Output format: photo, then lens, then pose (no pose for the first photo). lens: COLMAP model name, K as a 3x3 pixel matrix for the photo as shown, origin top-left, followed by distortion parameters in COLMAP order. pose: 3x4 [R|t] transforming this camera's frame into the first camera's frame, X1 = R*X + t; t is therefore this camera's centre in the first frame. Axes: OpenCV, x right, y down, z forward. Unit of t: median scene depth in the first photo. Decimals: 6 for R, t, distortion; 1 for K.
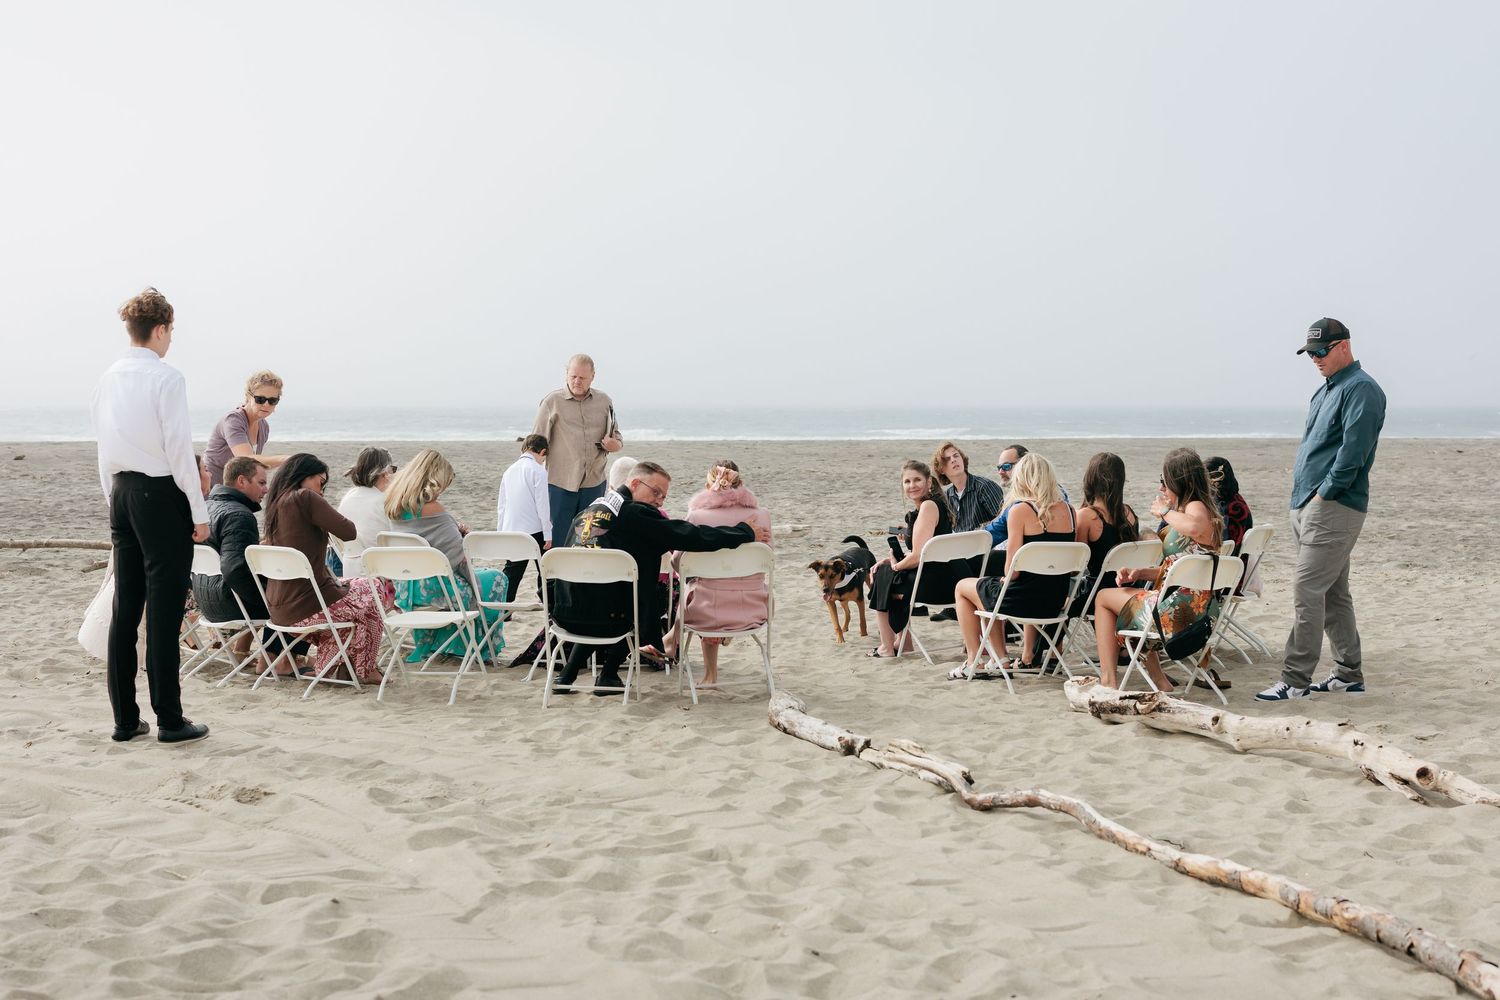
lens RADIAL K [[2286.2, 0, 705.7], [0, 2286.2, 500.3], [0, 0, 1]] dist [0.009158, 0.017518]
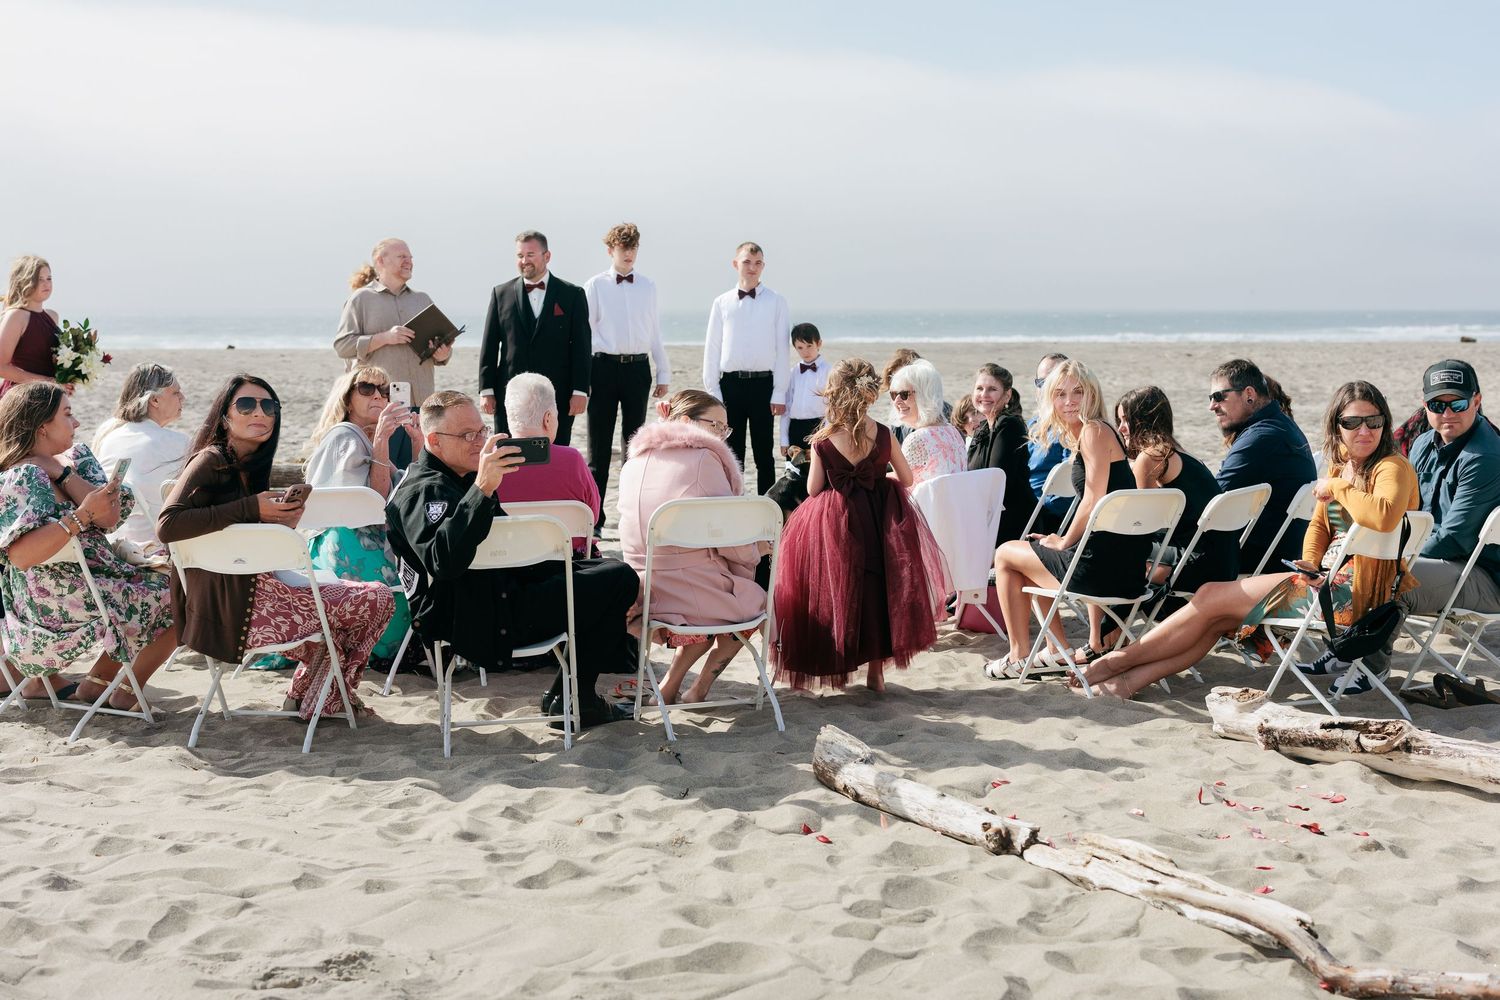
lens RADIAL K [[2169.2, 0, 819.0], [0, 2169.2, 499.8], [0, 0, 1]] dist [0.011091, 0.042363]
pose [[0.981276, -0.019886, 0.191576, -0.091694], [0.011178, 0.998859, 0.046429, -0.014136], [-0.192281, -0.043419, 0.980379, 0.379338]]
